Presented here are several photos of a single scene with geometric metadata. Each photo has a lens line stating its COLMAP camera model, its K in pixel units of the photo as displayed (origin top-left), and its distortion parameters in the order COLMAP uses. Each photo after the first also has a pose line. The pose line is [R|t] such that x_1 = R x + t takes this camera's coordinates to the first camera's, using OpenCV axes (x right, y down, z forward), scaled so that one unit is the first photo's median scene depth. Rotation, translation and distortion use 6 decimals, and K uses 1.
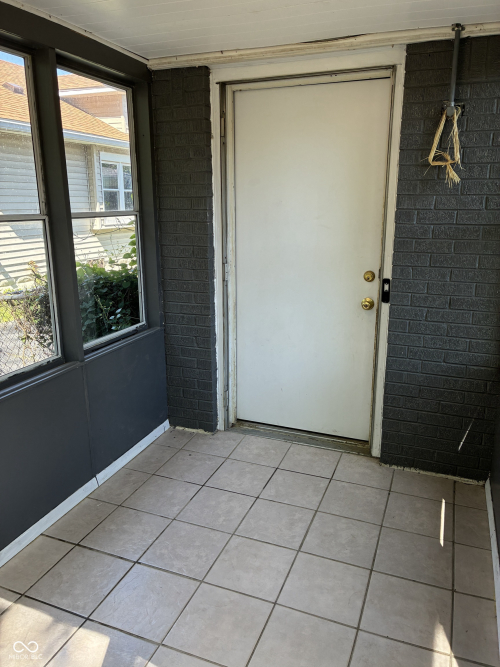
lens RADIAL K [[499.5, 0, 249.2], [0, 499.5, 329.9], [0, 0, 1]] dist [0.031264, -0.051308]
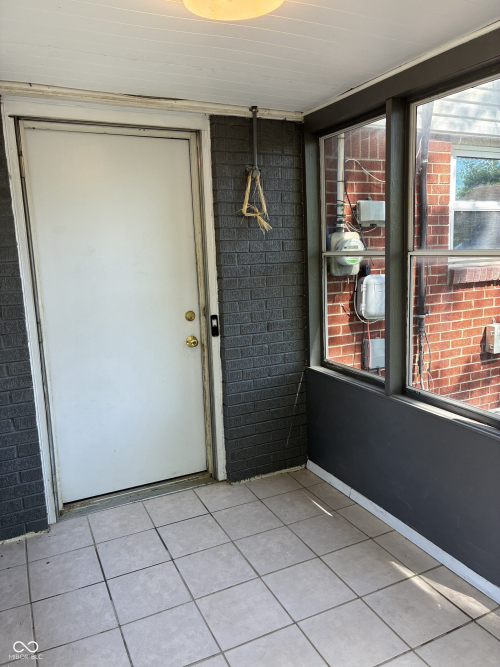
lens RADIAL K [[503.6, 0, 250.0], [0, 503.6, 333.5], [0, 0, 1]] dist [0.039436, -0.053238]
pose [[0.672667, -0.142484, 0.726097, -0.515961], [0.213260, 0.976978, -0.005852, -0.039678], [-0.708547, 0.158784, 0.687567, 0.187925]]
